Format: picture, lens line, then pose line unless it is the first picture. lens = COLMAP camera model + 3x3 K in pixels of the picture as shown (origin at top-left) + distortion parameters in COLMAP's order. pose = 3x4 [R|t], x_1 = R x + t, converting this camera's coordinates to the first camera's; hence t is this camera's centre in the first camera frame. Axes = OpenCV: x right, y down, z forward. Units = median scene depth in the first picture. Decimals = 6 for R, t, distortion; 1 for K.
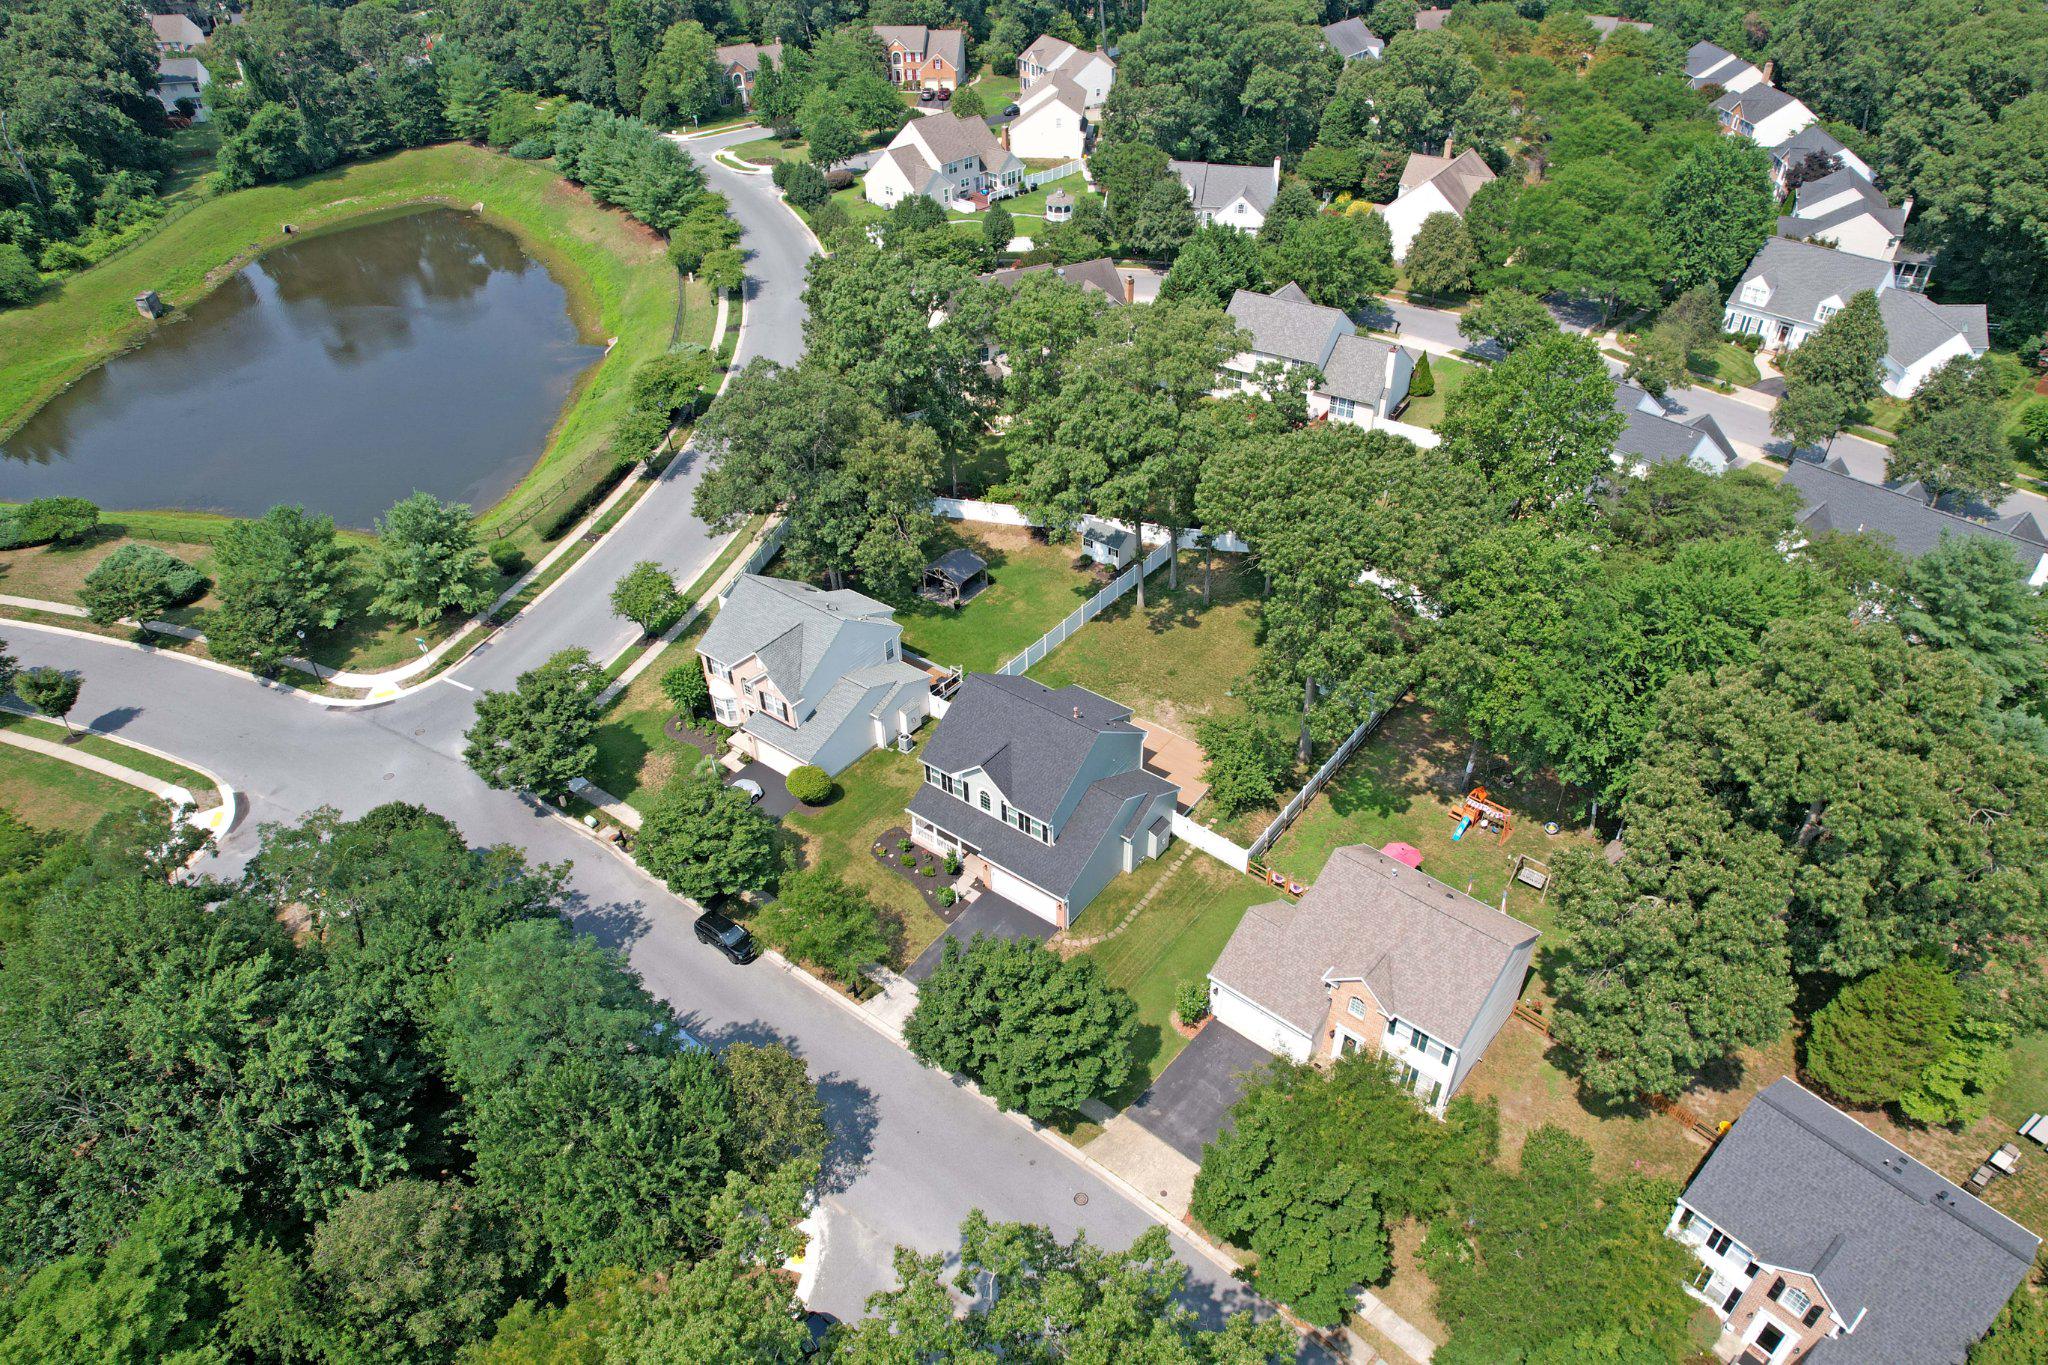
lens RADIAL K [[1306.3, 0, 1030.1], [0, 1306.3, 692.3], [0, 0, 1]] dist [-0.062888, 0.049707]
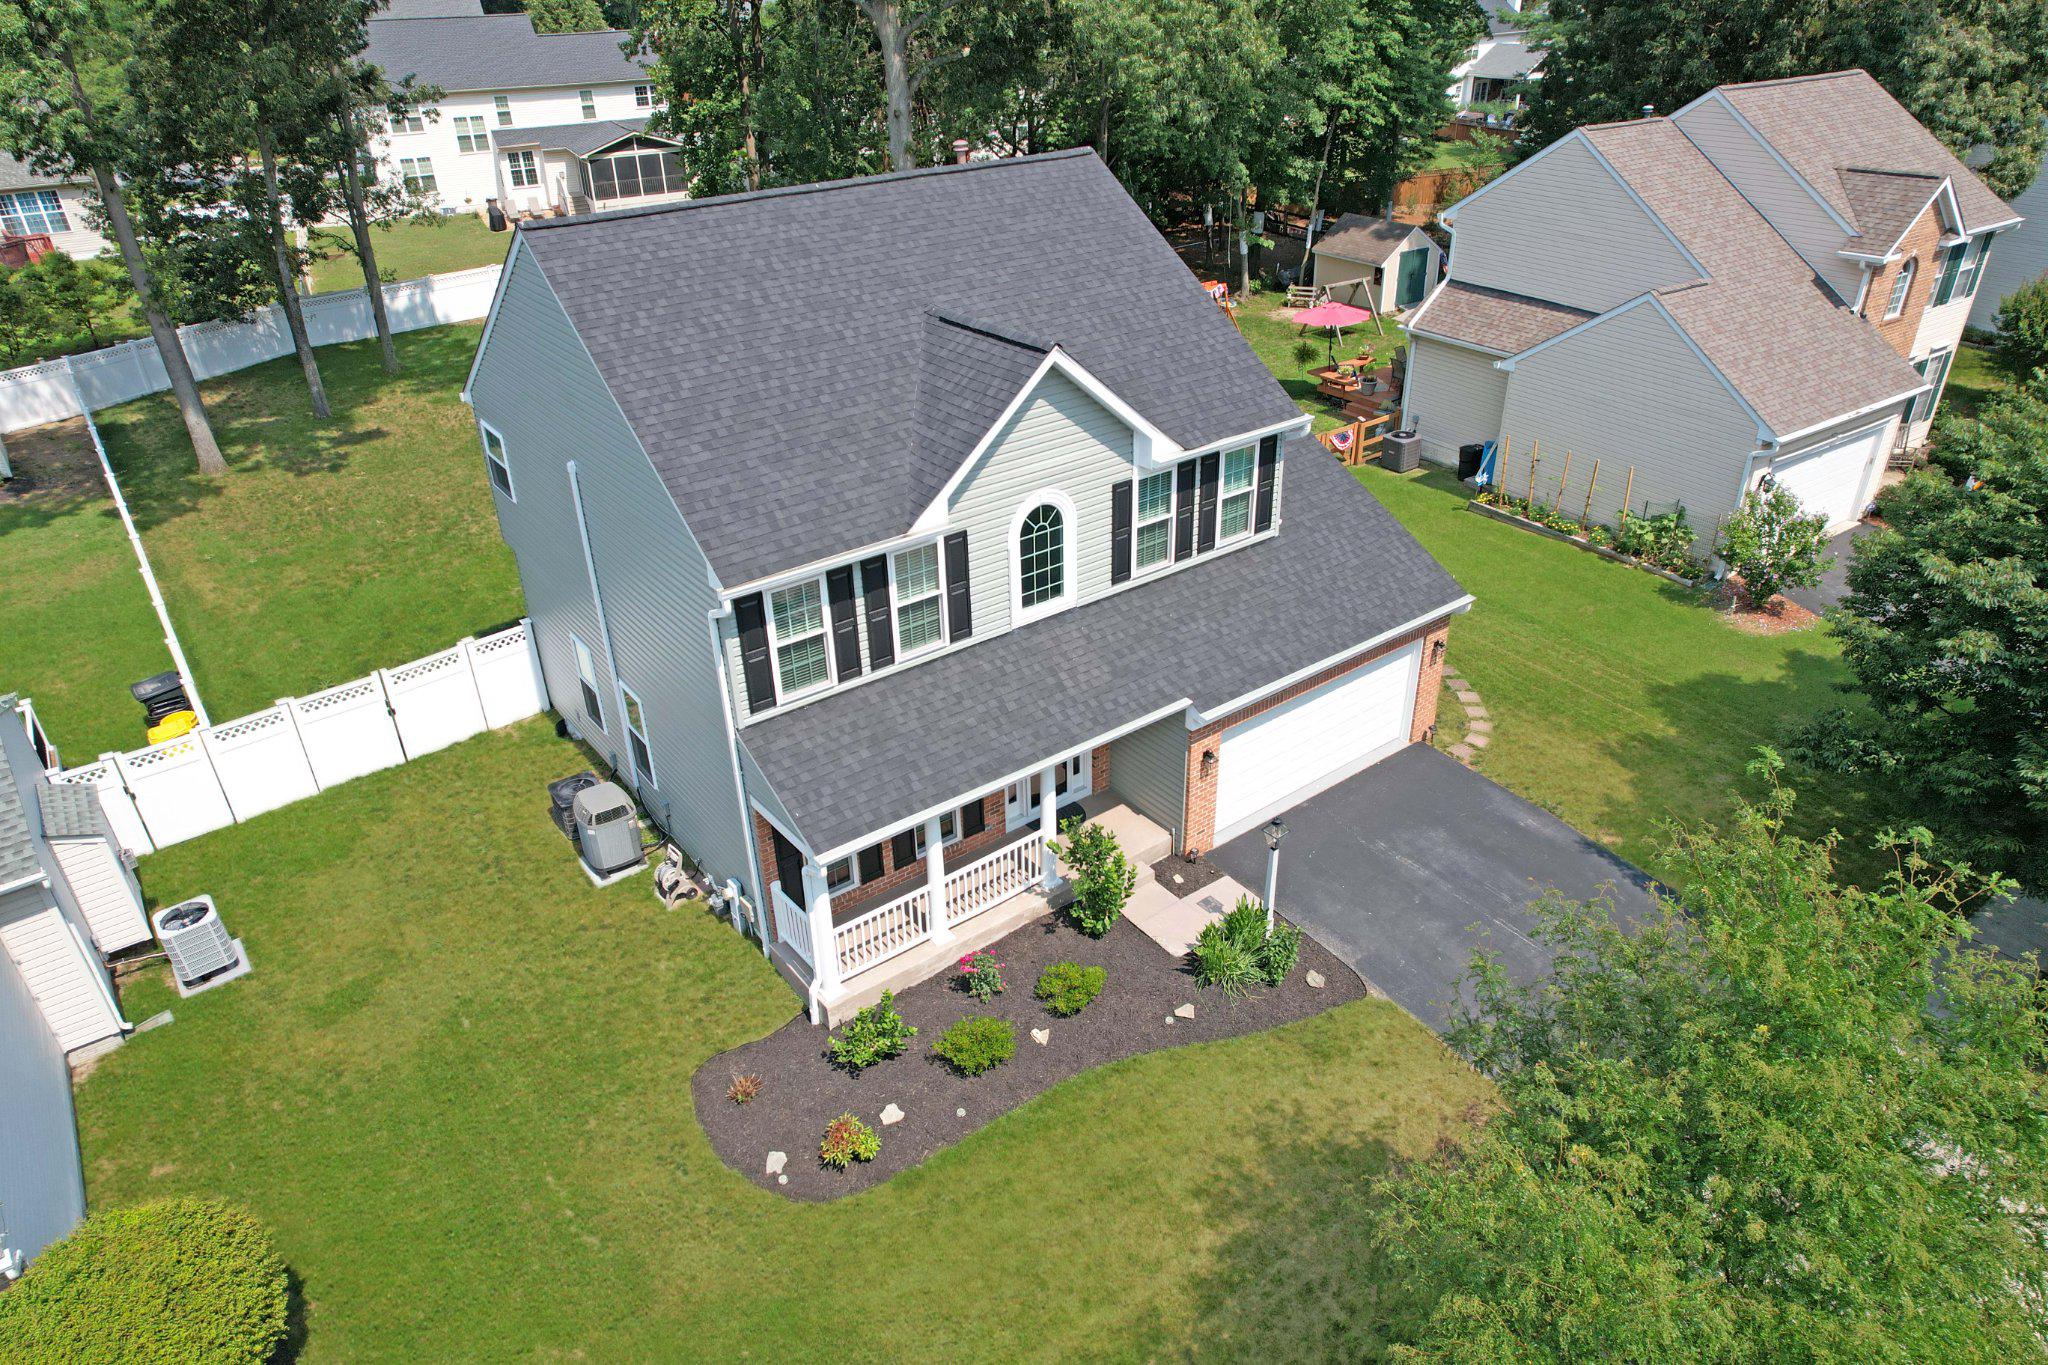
lens RADIAL K [[1306.3, 0, 1030.1], [0, 1306.3, 692.3], [0, 0, 1]] dist [-0.062888, 0.049707]
pose [[0.264228, -0.465608, 0.844626, -0.225470], [0.601166, 0.764319, 0.233272, 0.041419], [-0.754177, 0.446124, 0.481862, 0.820040]]
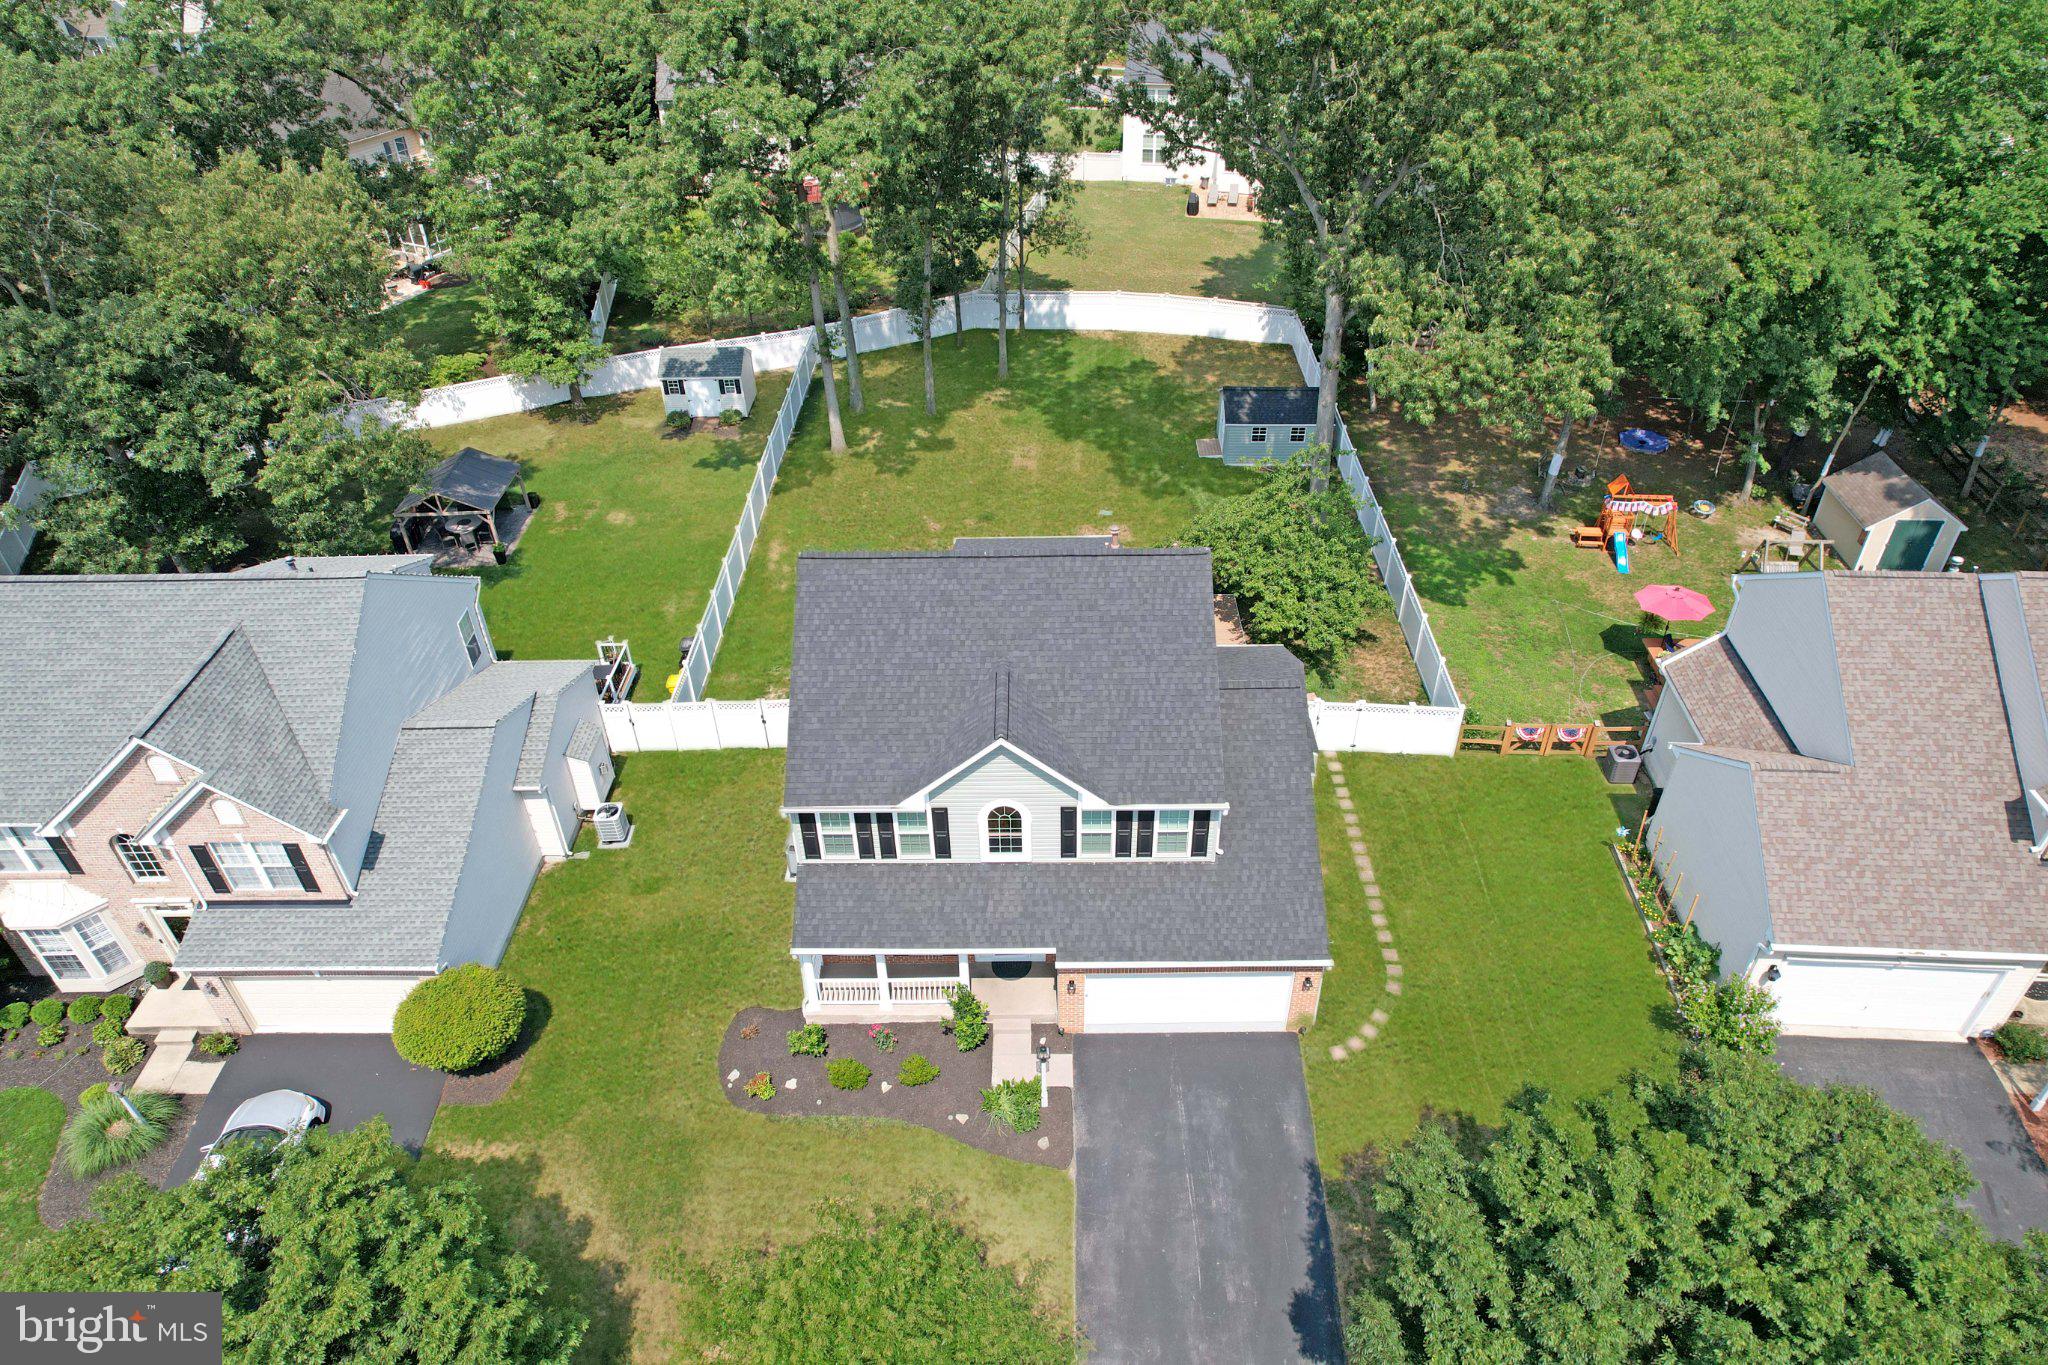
lens RADIAL K [[1313.5, 0, 1031.0], [0, 1313.5, 690.0], [0, 0, 1]] dist [-0.059028, 0.048201]
pose [[0.797672, -0.355825, 0.486937, -0.184243], [0.366504, 0.927211, 0.077166, 0.016114], [-0.478951, 0.116911, 0.870022, 0.598027]]
